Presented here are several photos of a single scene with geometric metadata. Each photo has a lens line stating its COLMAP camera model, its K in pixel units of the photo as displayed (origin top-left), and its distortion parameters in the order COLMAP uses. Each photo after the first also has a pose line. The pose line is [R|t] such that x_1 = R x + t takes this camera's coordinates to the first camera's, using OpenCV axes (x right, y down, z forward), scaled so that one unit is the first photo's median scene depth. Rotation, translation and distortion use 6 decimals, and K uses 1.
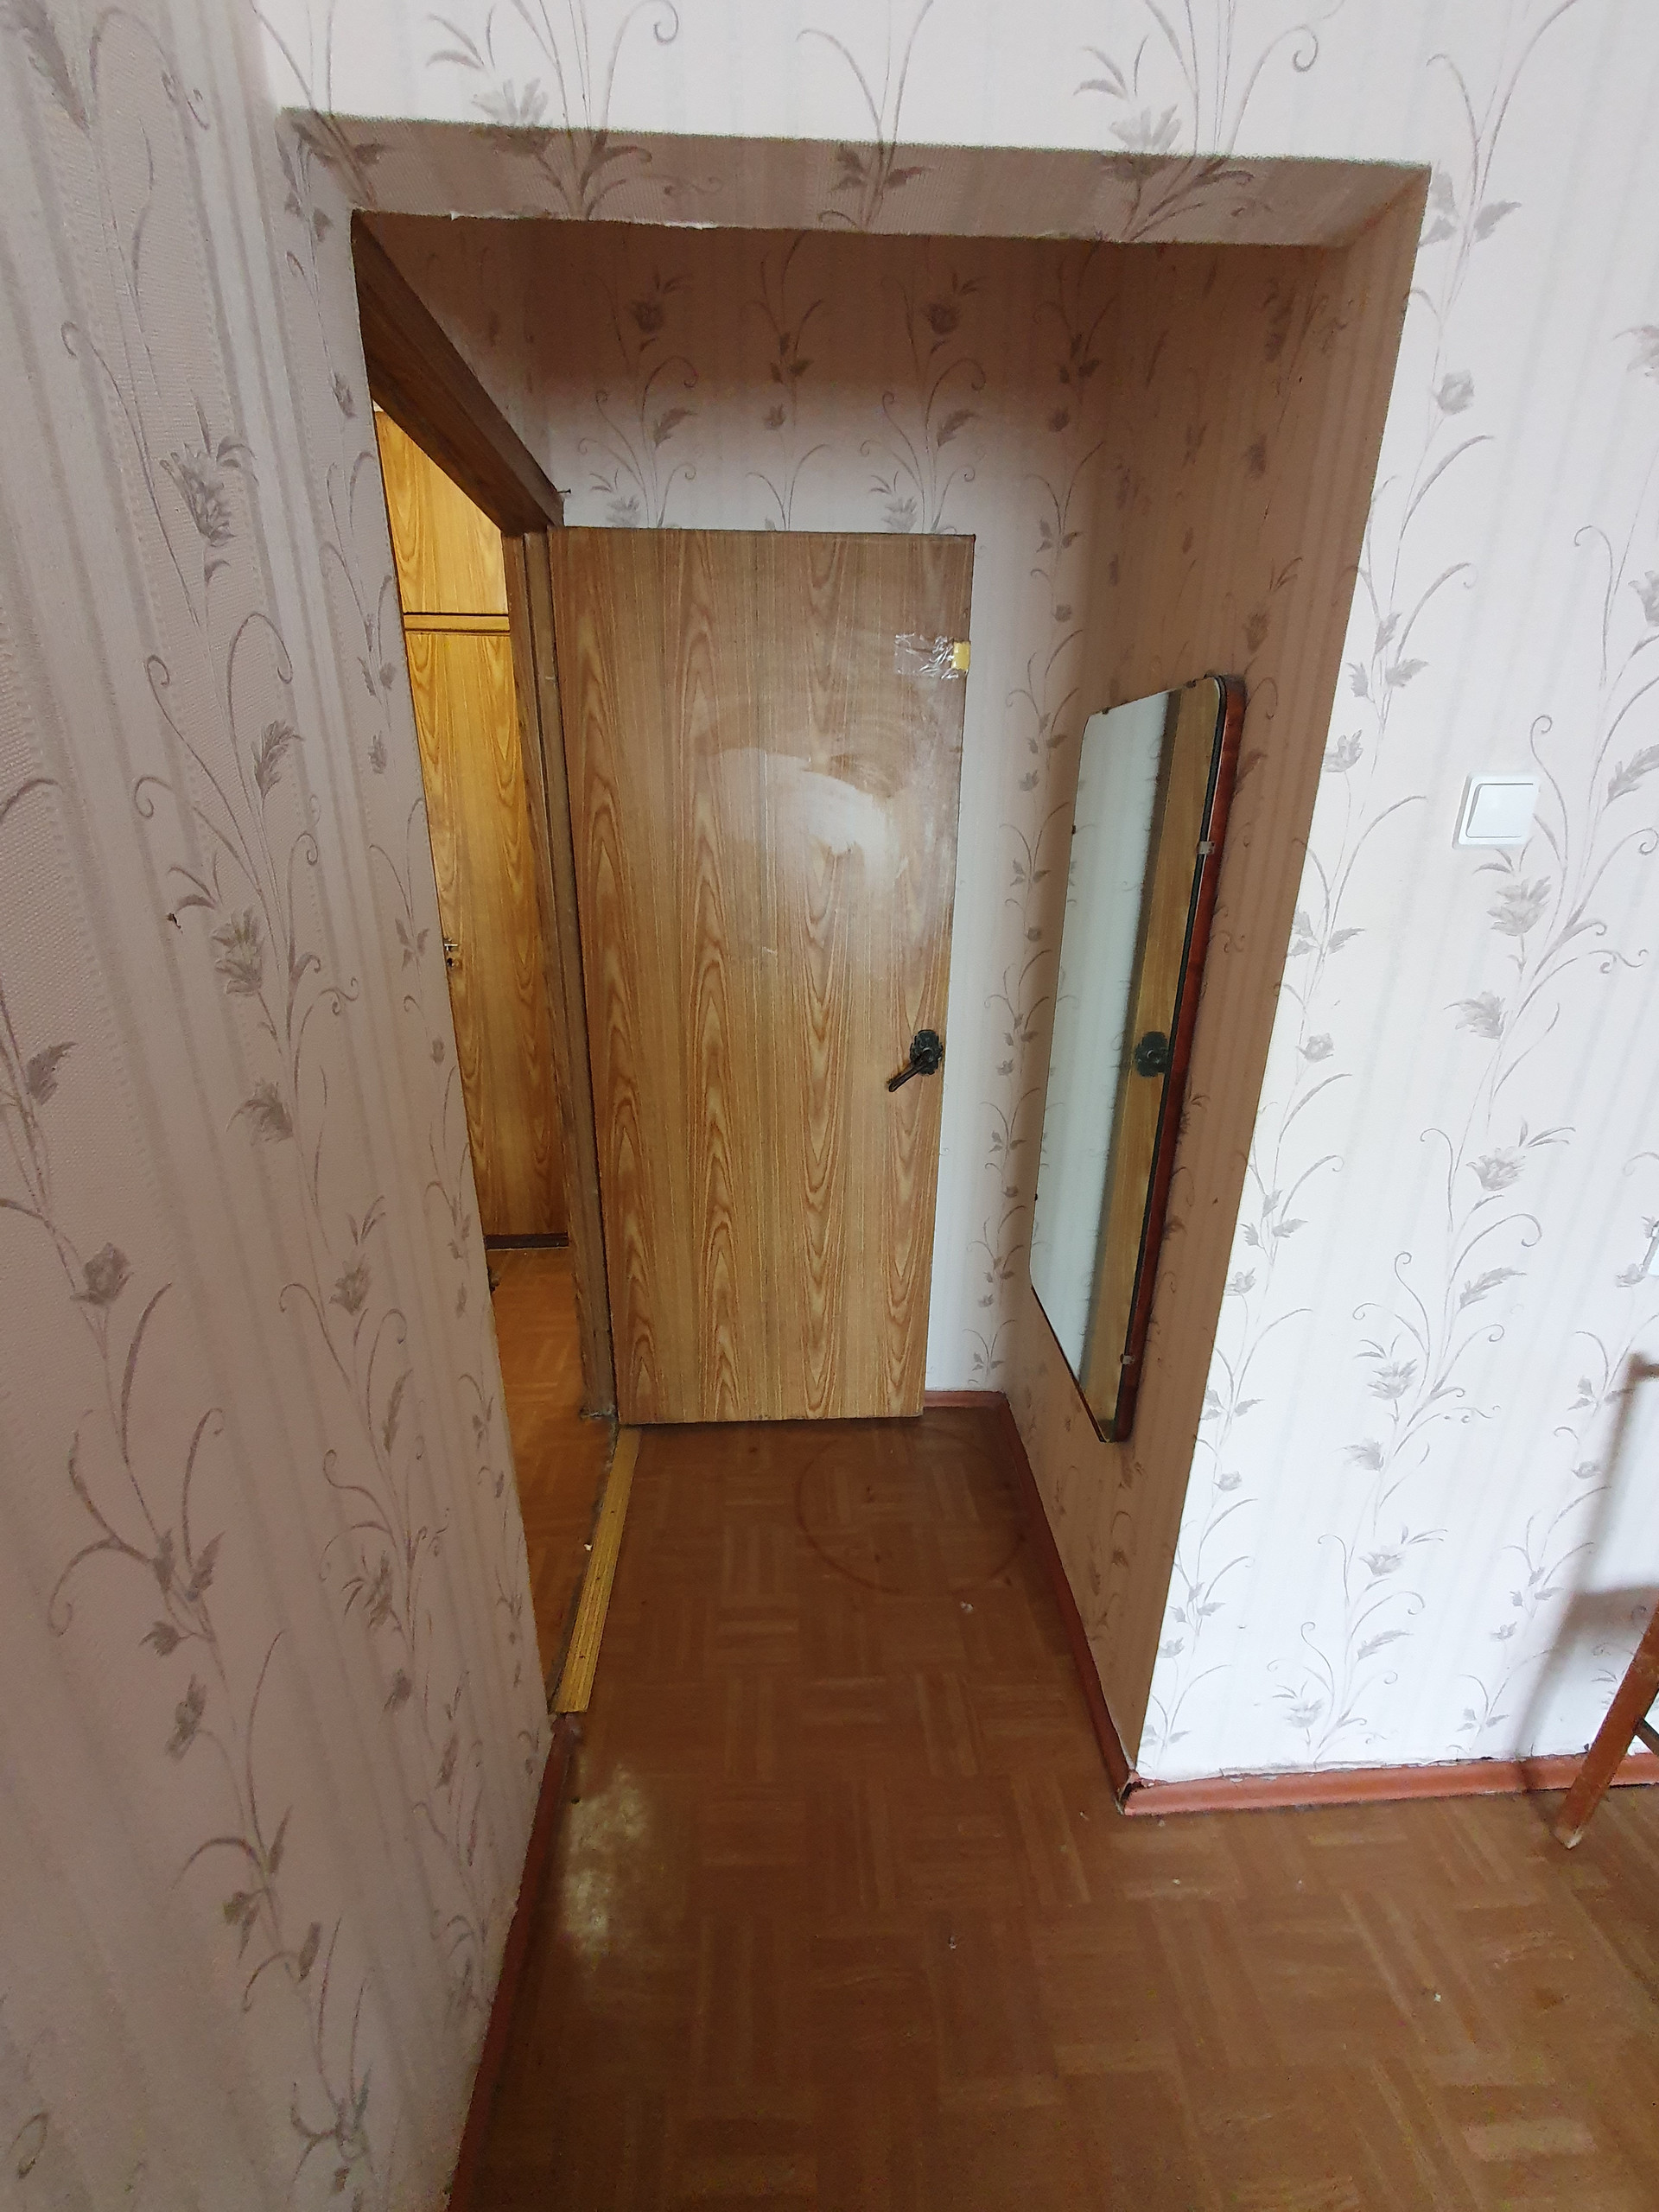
lens RADIAL K [[866.1, 0, 833.5], [0, 866.1, 1111.9], [0, 0, 1]] dist [0.001373, 0.000369]
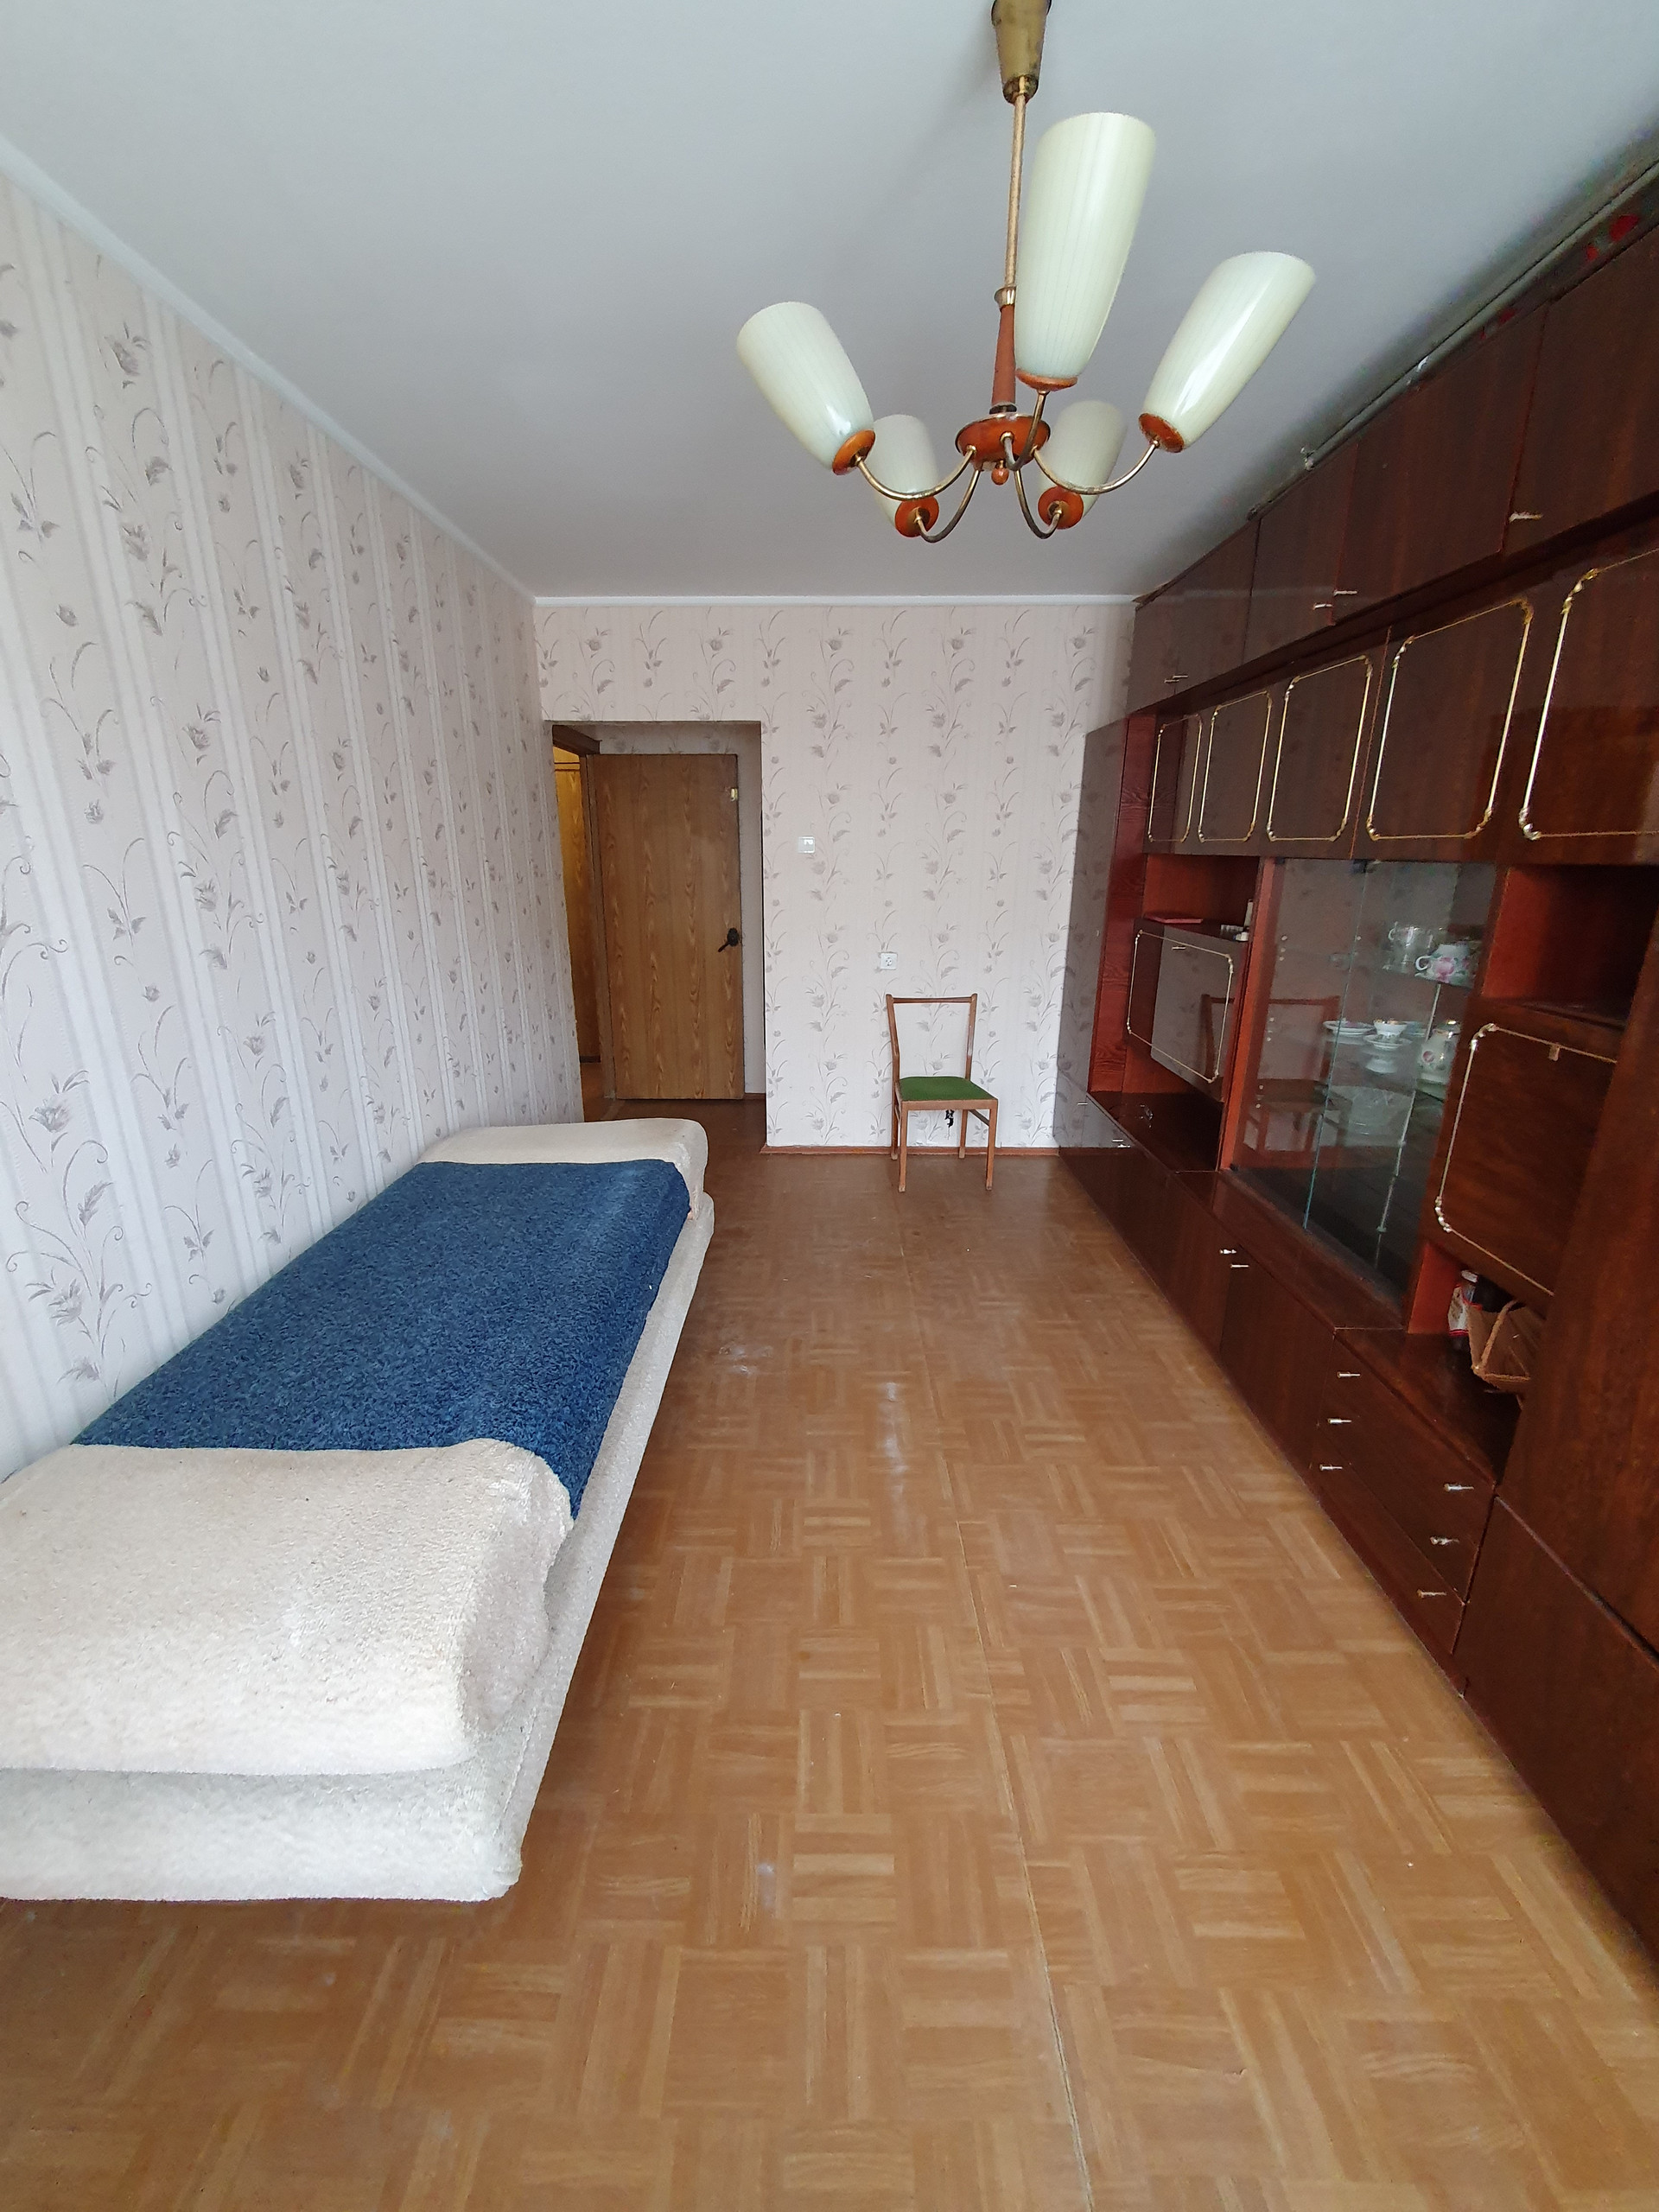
lens RADIAL K [[866.1, 0, 823.9], [0, 866.1, 1102.4], [0, 0, 1]] dist [0.001373, 0.000369]
pose [[0.997856, 0.008065, -0.064956, 0.600703], [-0.011137, 0.998829, -0.047072, 0.594690], [0.064501, 0.047695, 0.996777, -1.691172]]
